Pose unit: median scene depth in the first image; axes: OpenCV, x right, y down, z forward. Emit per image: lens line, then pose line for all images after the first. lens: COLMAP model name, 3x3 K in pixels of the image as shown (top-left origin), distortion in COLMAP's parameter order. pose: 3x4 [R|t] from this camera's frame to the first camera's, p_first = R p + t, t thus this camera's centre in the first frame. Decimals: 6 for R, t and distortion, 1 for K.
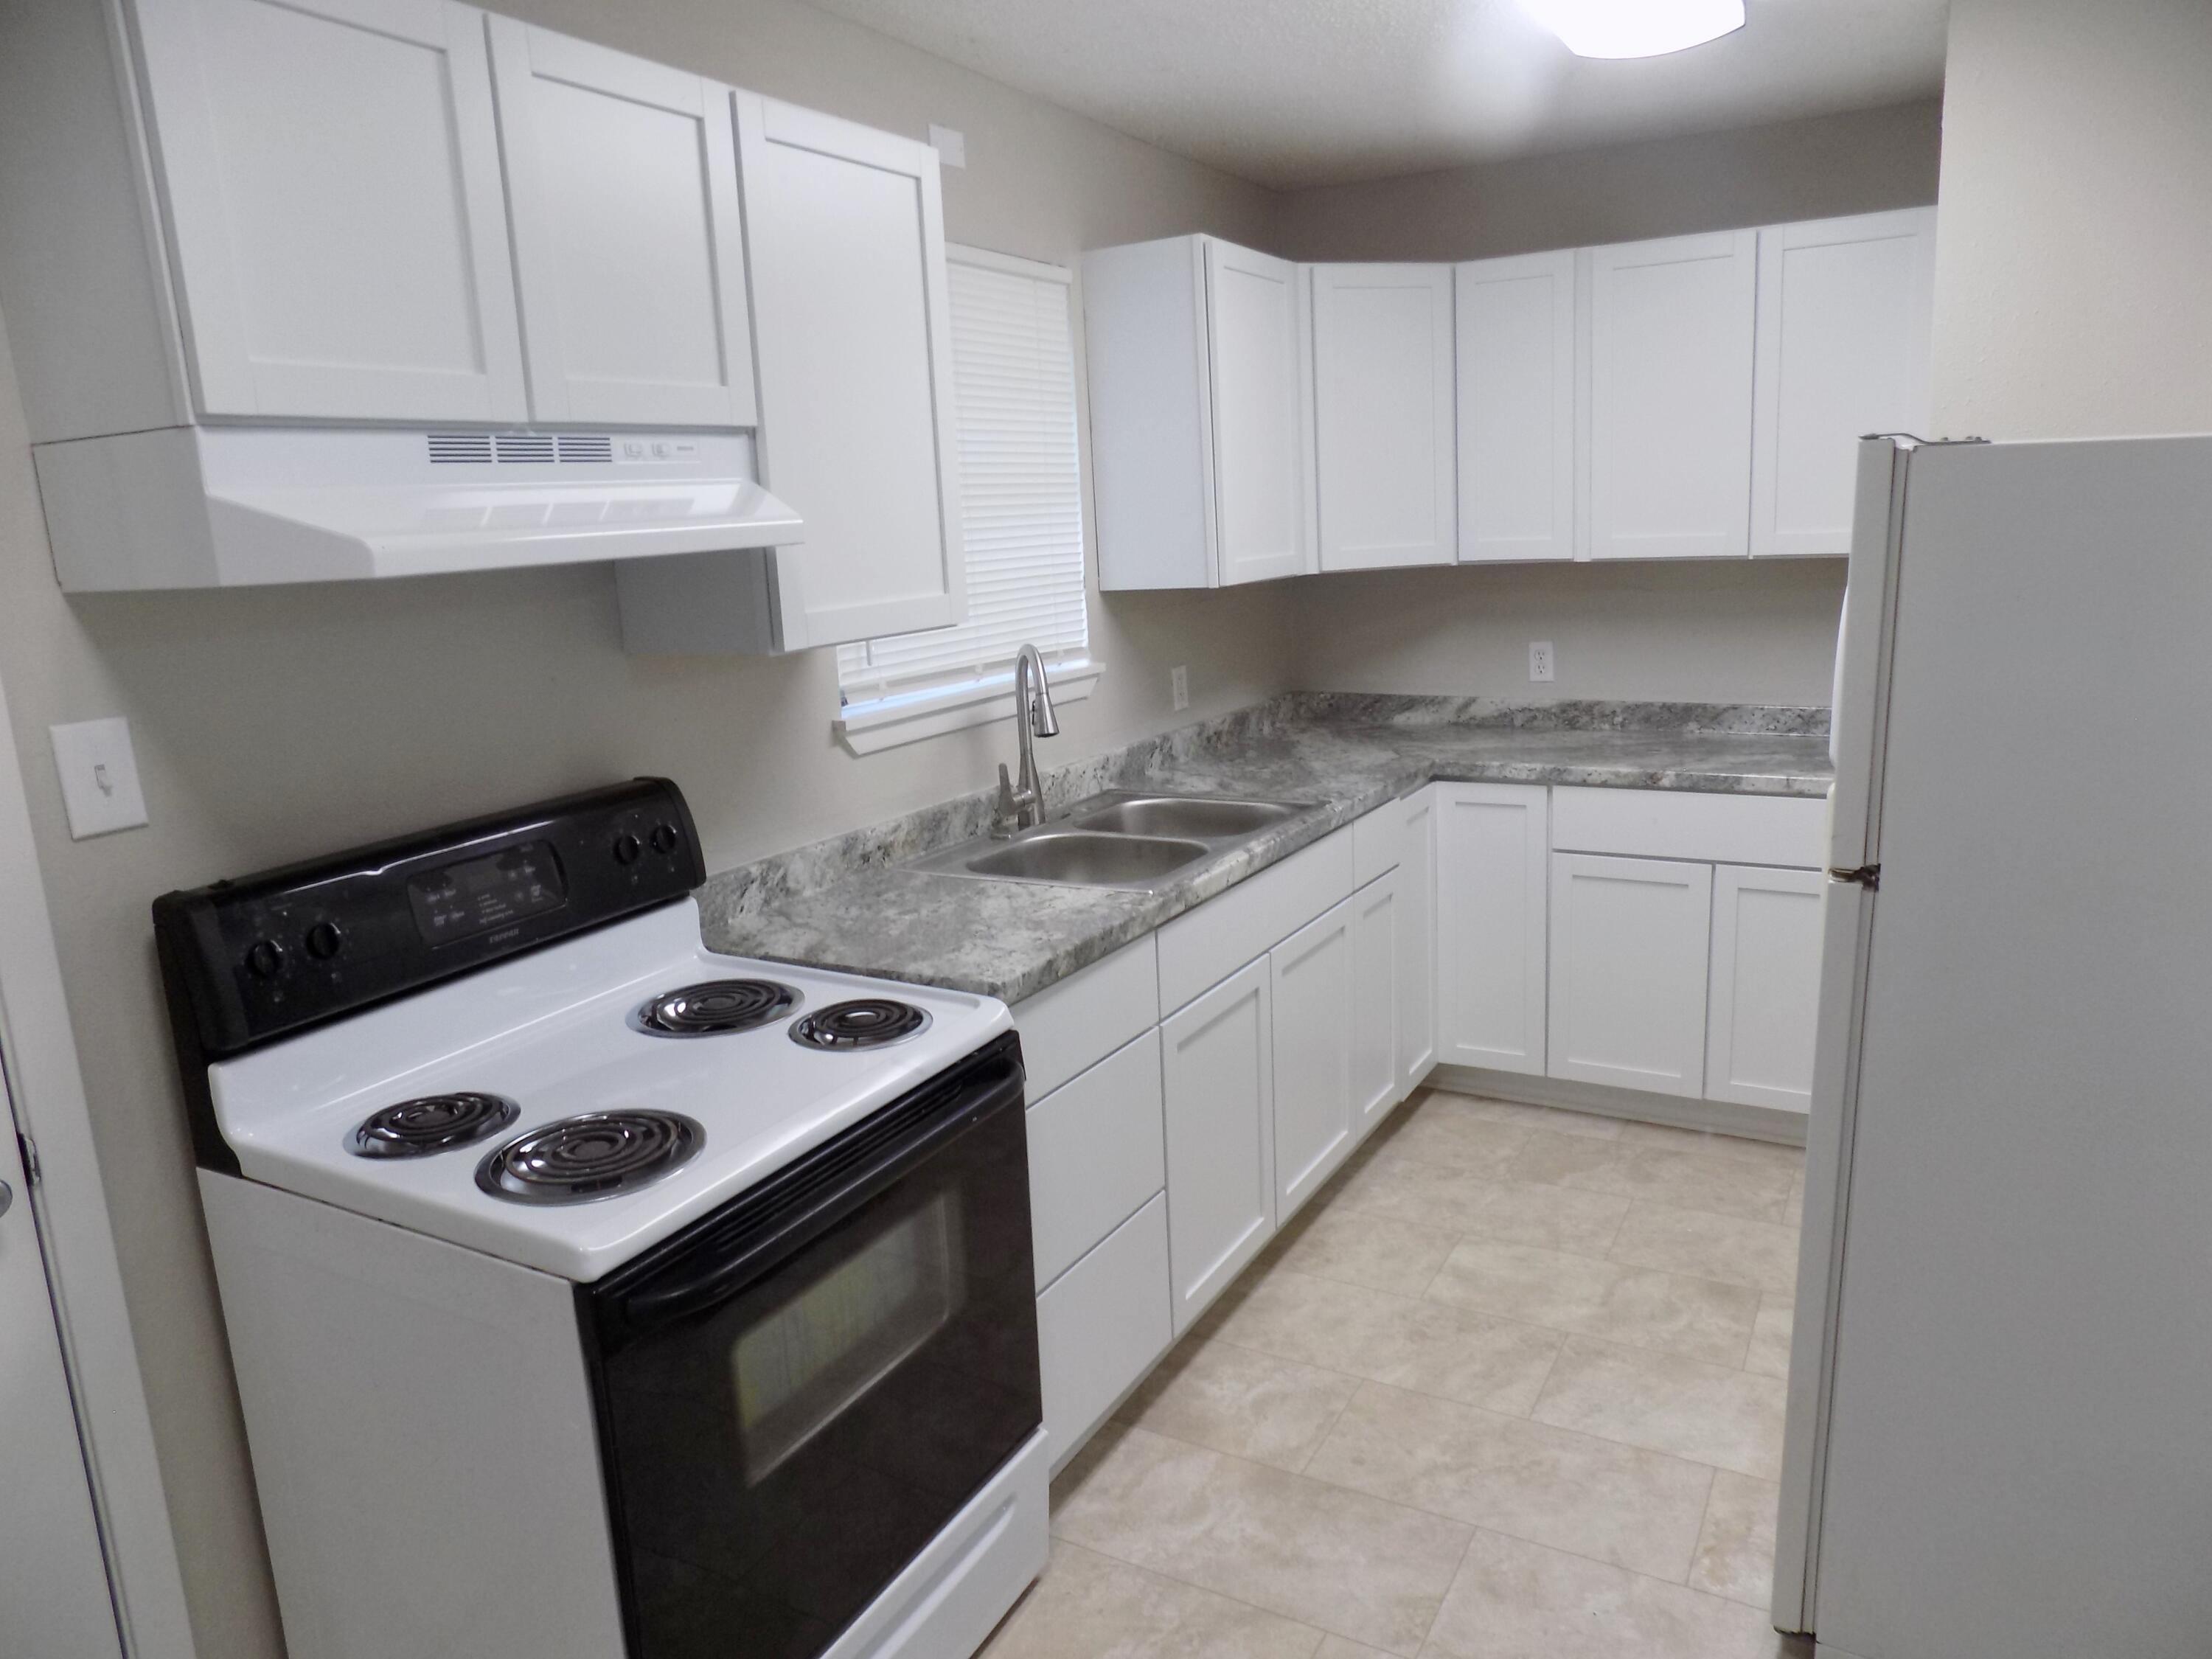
lens RADIAL K [[1487.0, 0, 1119.5], [0, 1487.0, 826.8], [0, 0, 1]] dist [-0.079513, 0.079504]
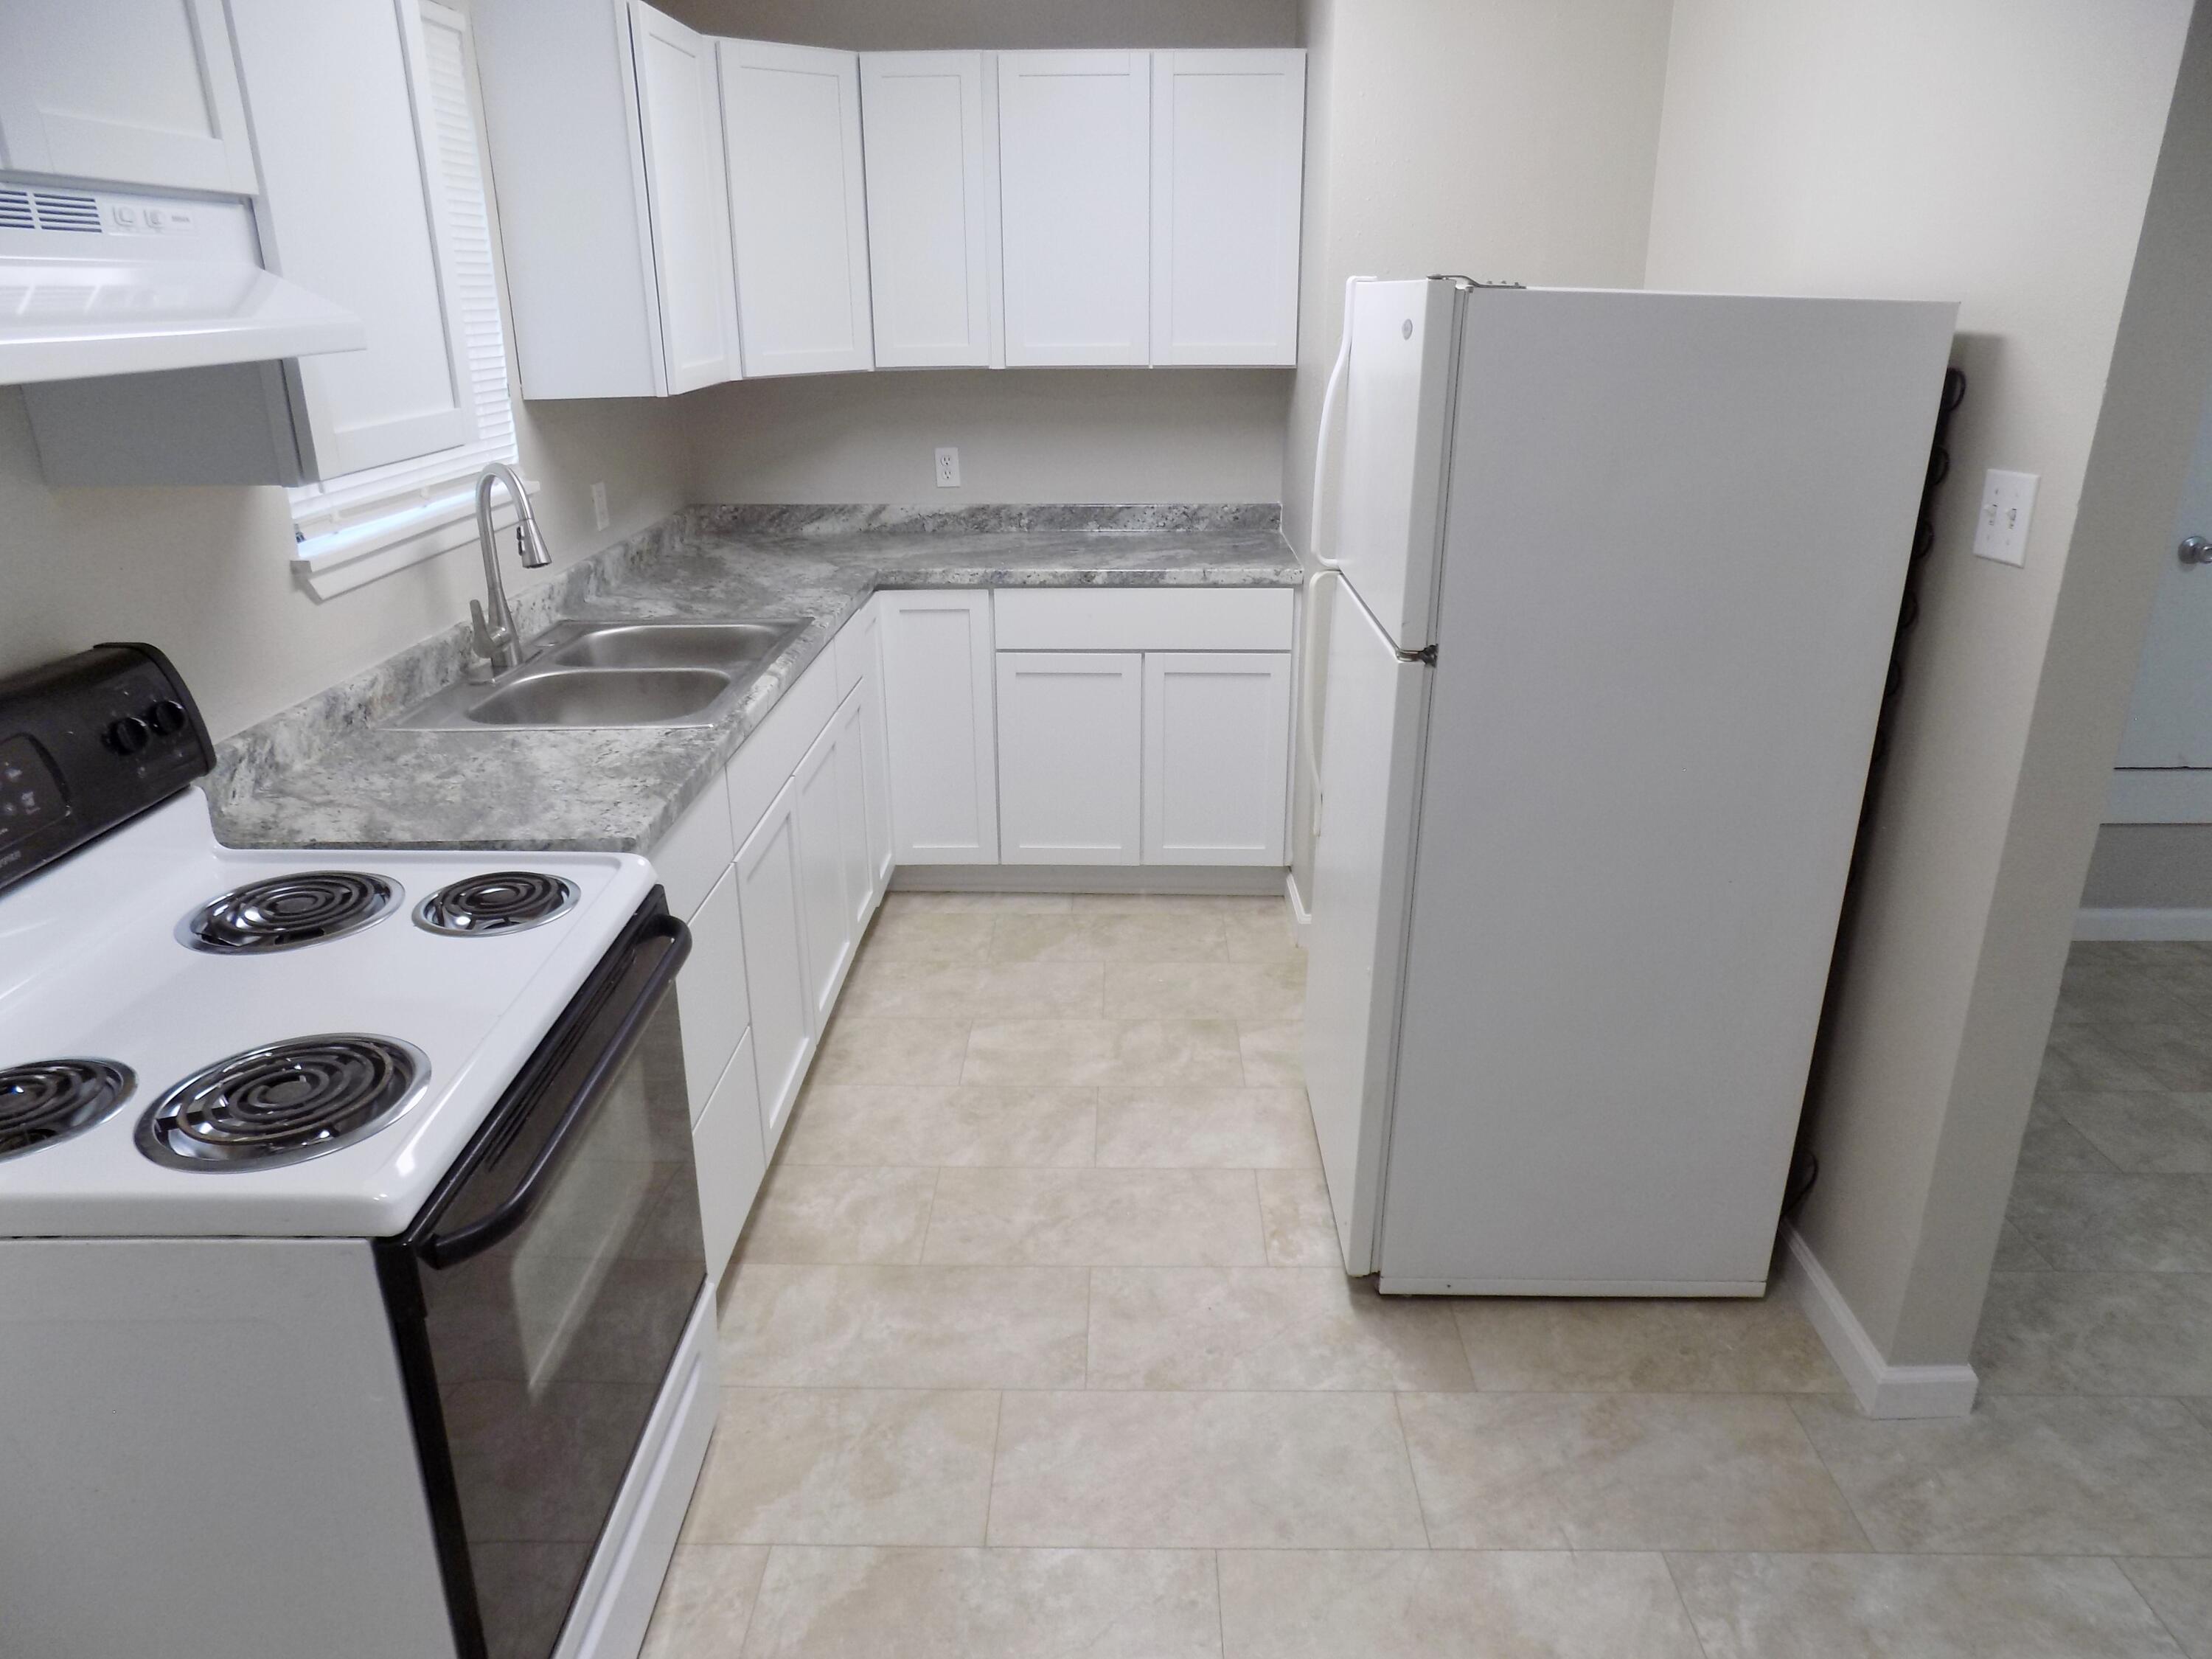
lens RADIAL K [[1487.0, 0, 1119.5], [0, 1487.0, 826.8], [0, 0, 1]] dist [-0.079513, 0.079504]
pose [[0.876549, -0.126355, 0.464431, -0.181211], [0.064349, 0.987028, 0.147085, -0.013576], [-0.476992, -0.099042, 0.873310, 0.033367]]
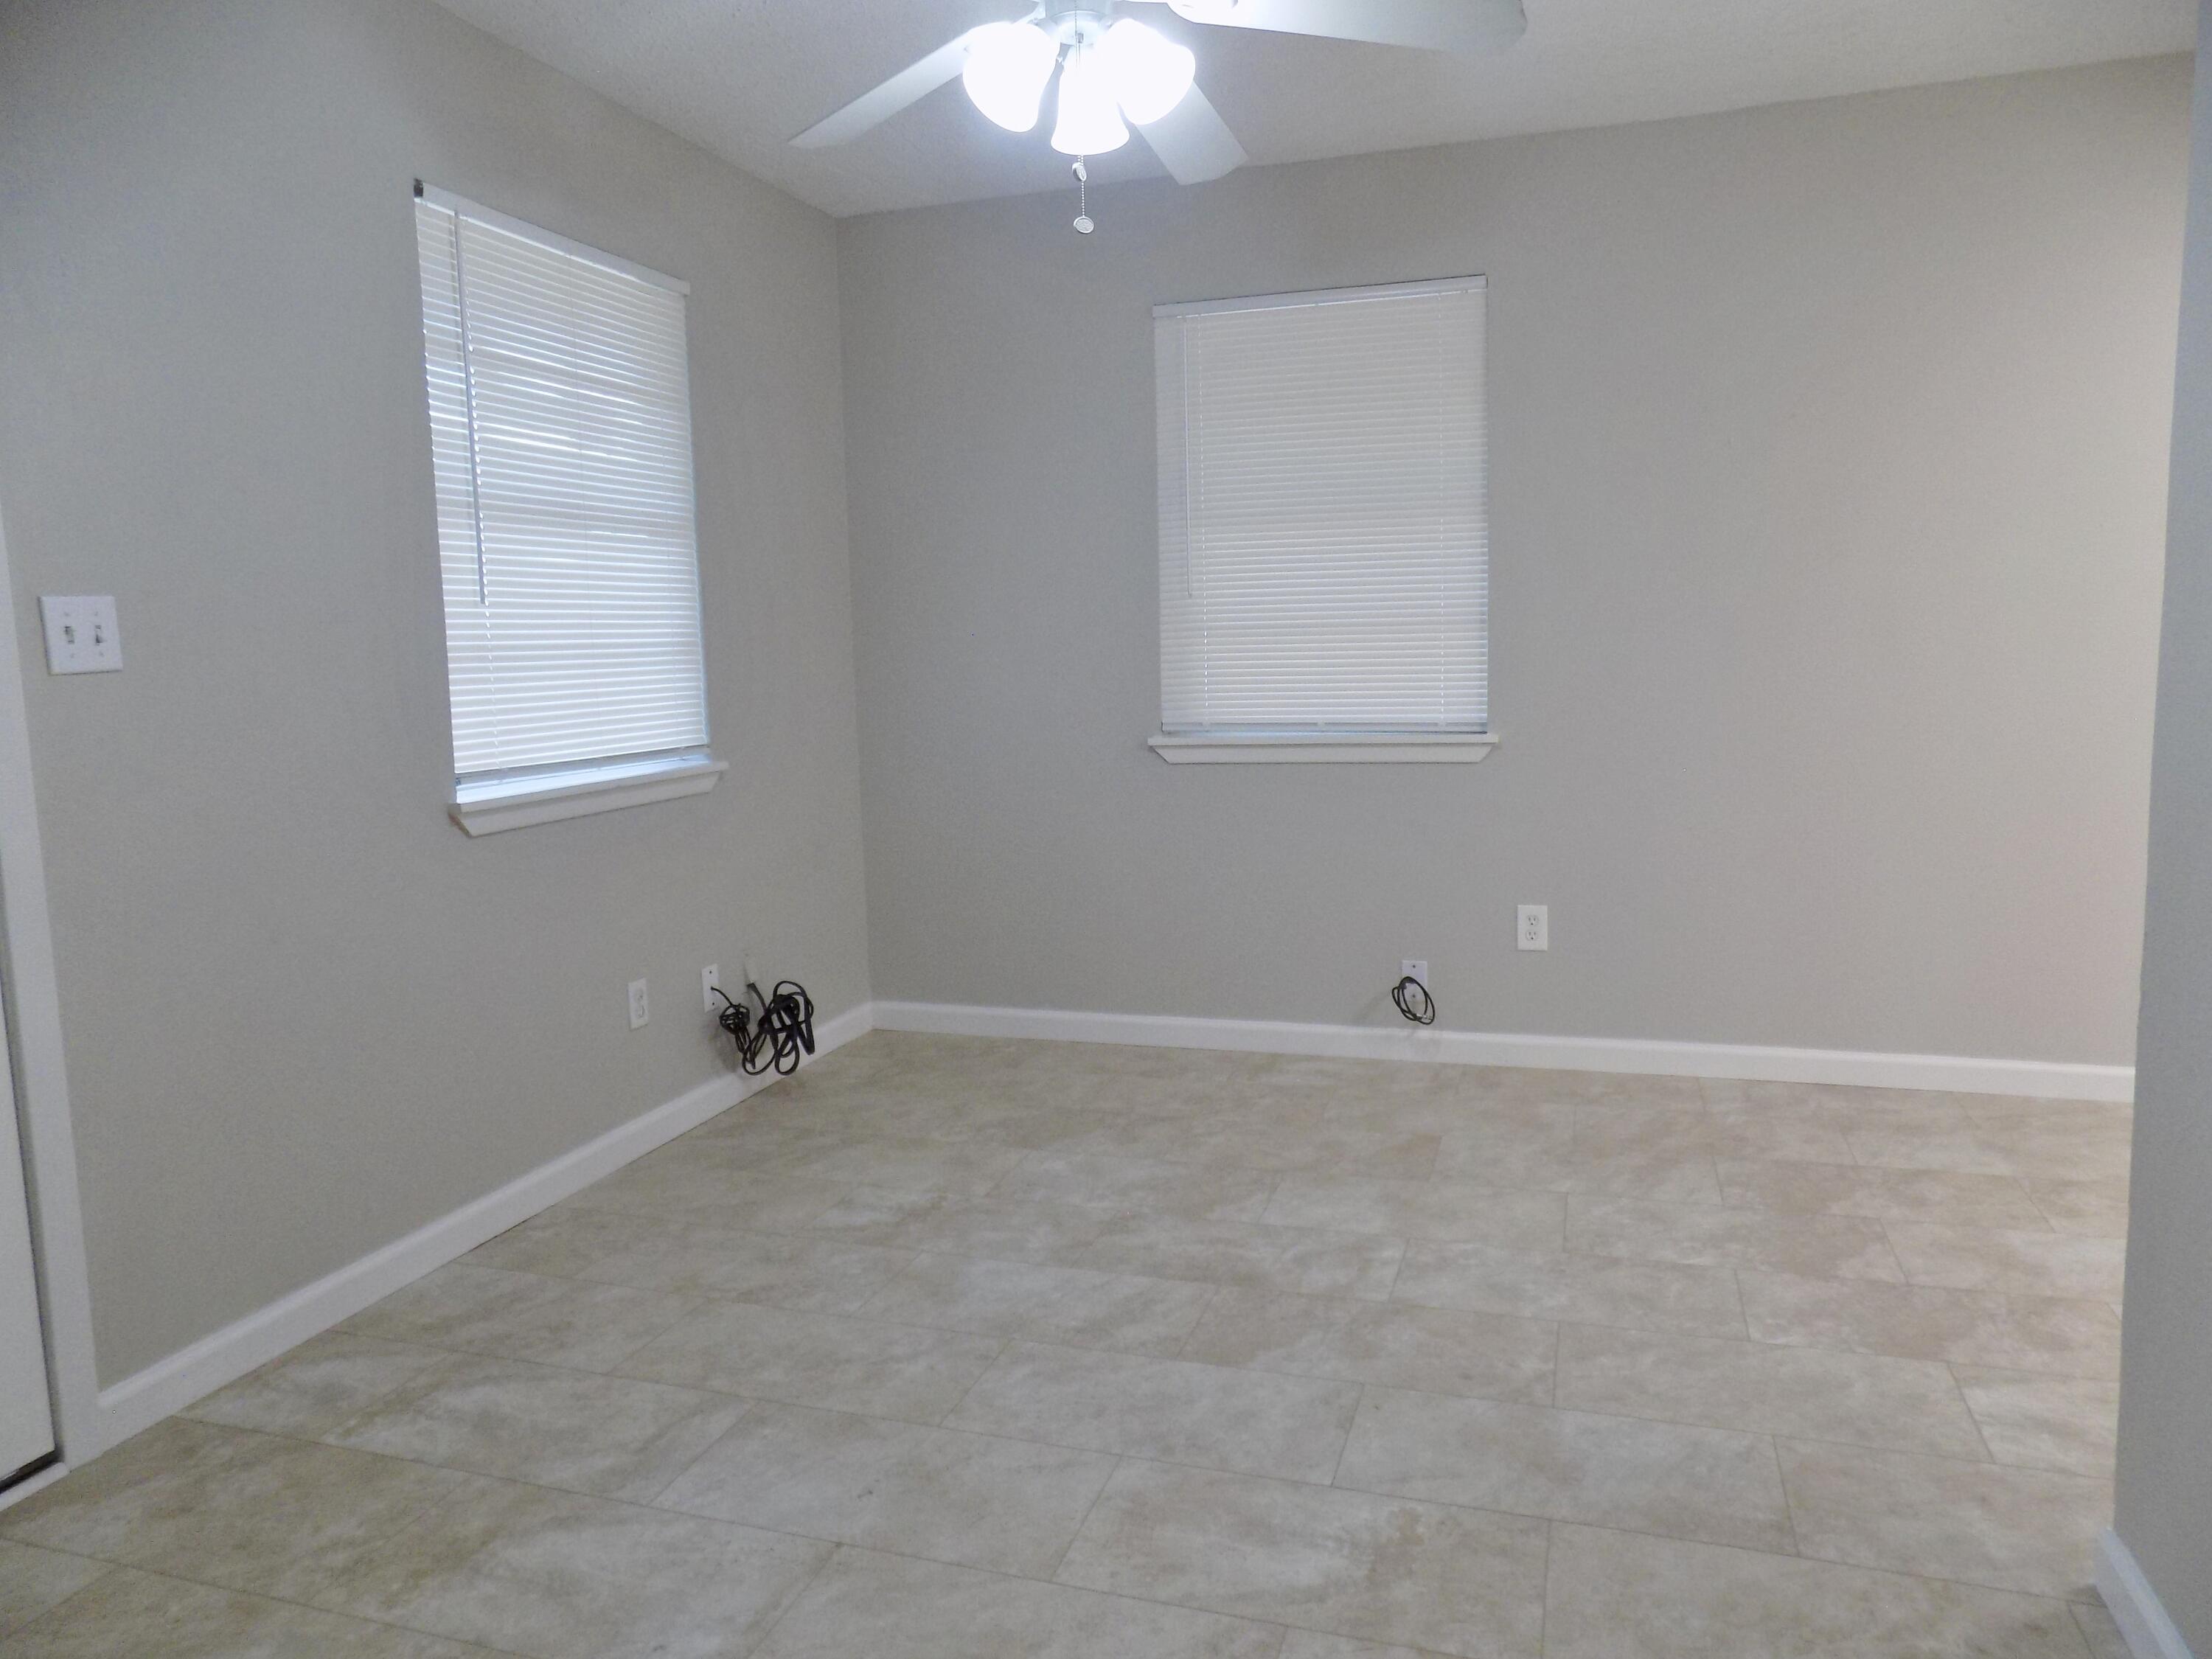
lens RADIAL K [[1511.9, 0, 1106.0], [0, 1511.9, 829.5], [0, 0, 1]] dist [-0.070744, 0.078652]
pose [[-0.979137, 0.093478, -0.180423, 1.113920], [0.027027, 0.939925, 0.340310, -0.105327], [0.201396, 0.328333, -0.922842, 0.916046]]
